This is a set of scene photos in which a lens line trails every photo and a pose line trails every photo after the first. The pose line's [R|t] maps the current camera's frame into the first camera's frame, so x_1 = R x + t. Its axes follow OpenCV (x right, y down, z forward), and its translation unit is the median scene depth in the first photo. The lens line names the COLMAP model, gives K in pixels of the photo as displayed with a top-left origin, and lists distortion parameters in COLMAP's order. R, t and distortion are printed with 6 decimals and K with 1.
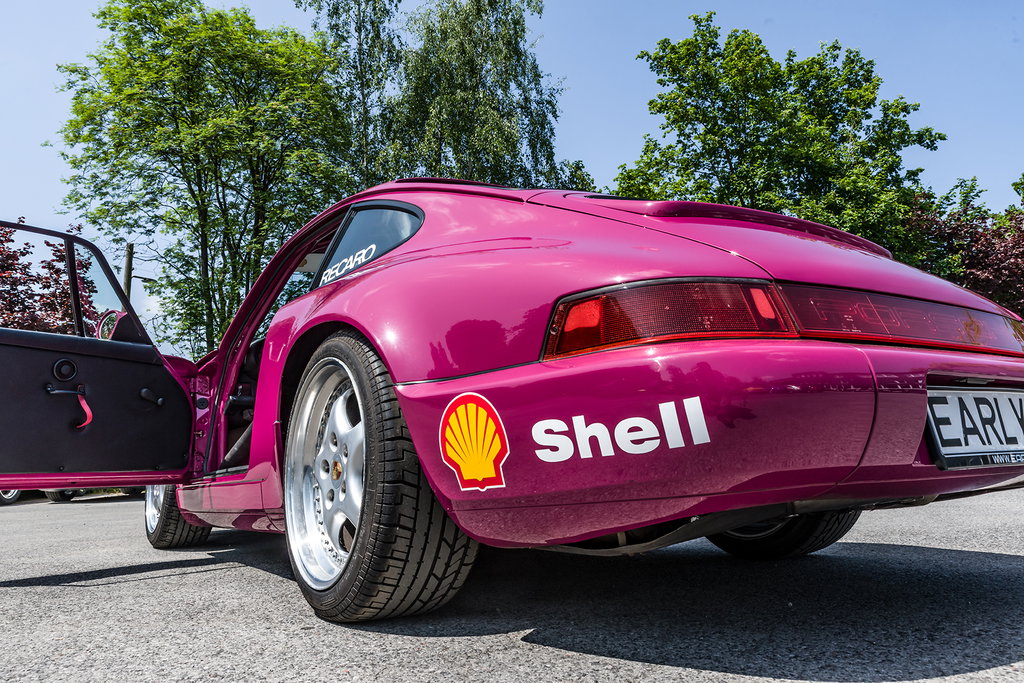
lens RADIAL K [[733.4, 0, 510.3], [0, 733.4, 339.6], [0, 0, 1]] dist [0.006906, -0.000843]
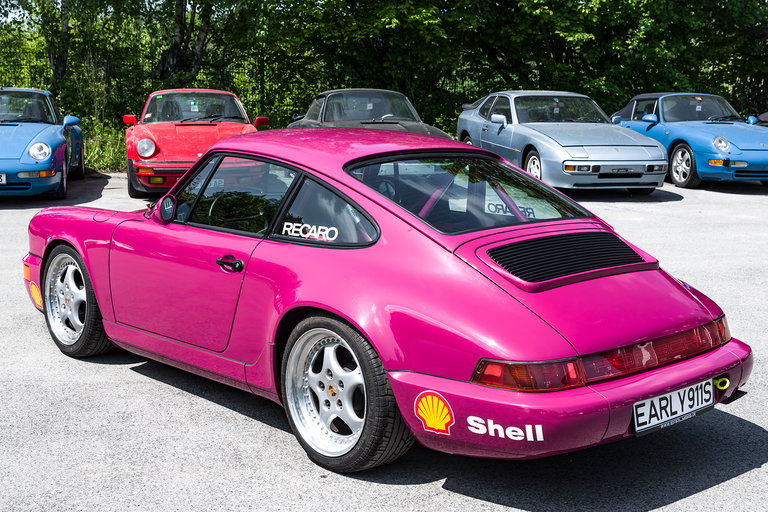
lens RADIAL K [[1090.0, 0, 384.7], [0, 1090.0, 256.0], [0, 0, 1]] dist [-0.014895, 0.000000]
pose [[0.989513, 0.023892, 0.142454, -0.701008], [-0.069428, 0.943498, 0.324023, -1.396082], [-0.126664, -0.330515, 0.935263, -1.914489]]
